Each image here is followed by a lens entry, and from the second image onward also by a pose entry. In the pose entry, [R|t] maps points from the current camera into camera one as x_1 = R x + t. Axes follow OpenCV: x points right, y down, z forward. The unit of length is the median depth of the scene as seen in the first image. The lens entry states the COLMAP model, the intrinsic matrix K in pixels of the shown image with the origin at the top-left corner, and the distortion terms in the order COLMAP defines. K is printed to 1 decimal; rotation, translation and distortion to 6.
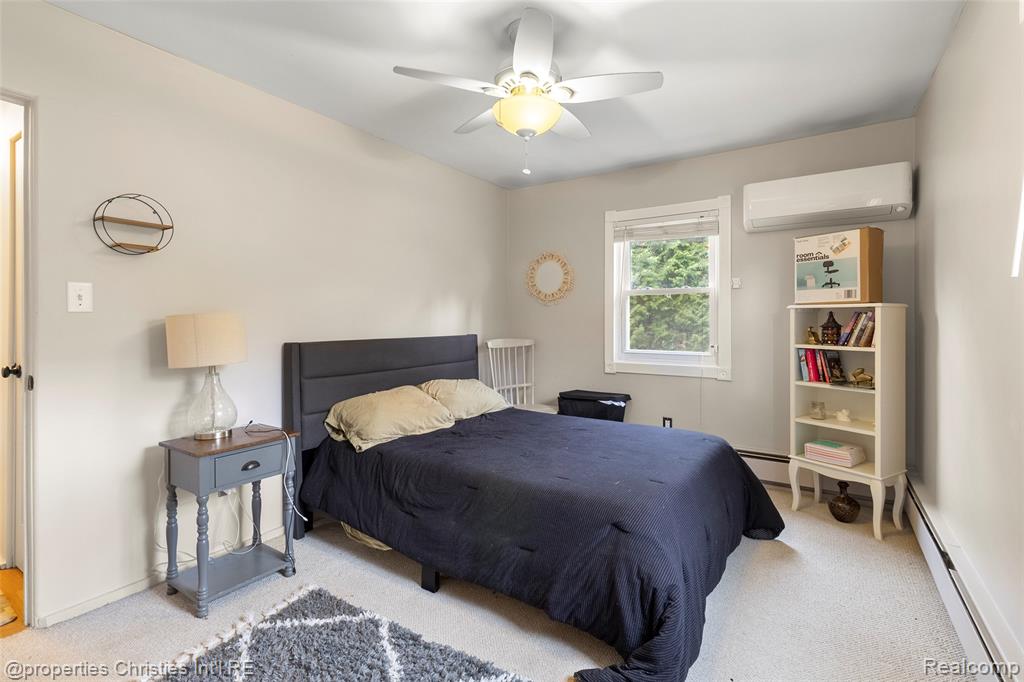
lens RADIAL K [[476.7, 0, 520.7], [0, 476.7, 323.8], [0, 0, 1]] dist [0.000343, 0.000610]
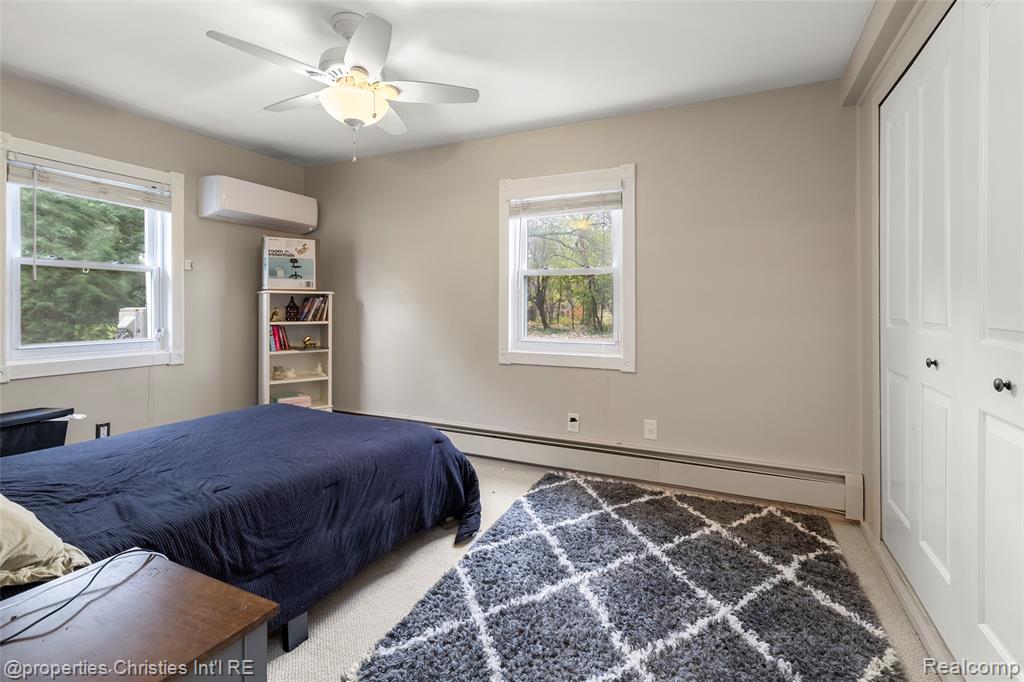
lens RADIAL K [[476.7, 0, 513.0], [0, 476.7, 304.1], [0, 0, 1]] dist [0.000343, 0.000610]
pose [[-0.123001, -0.001739, 0.992405, -0.772468], [0.003885, 0.999990, 0.002234, -0.004397], [-0.992399, 0.004130, -0.122993, 0.559928]]
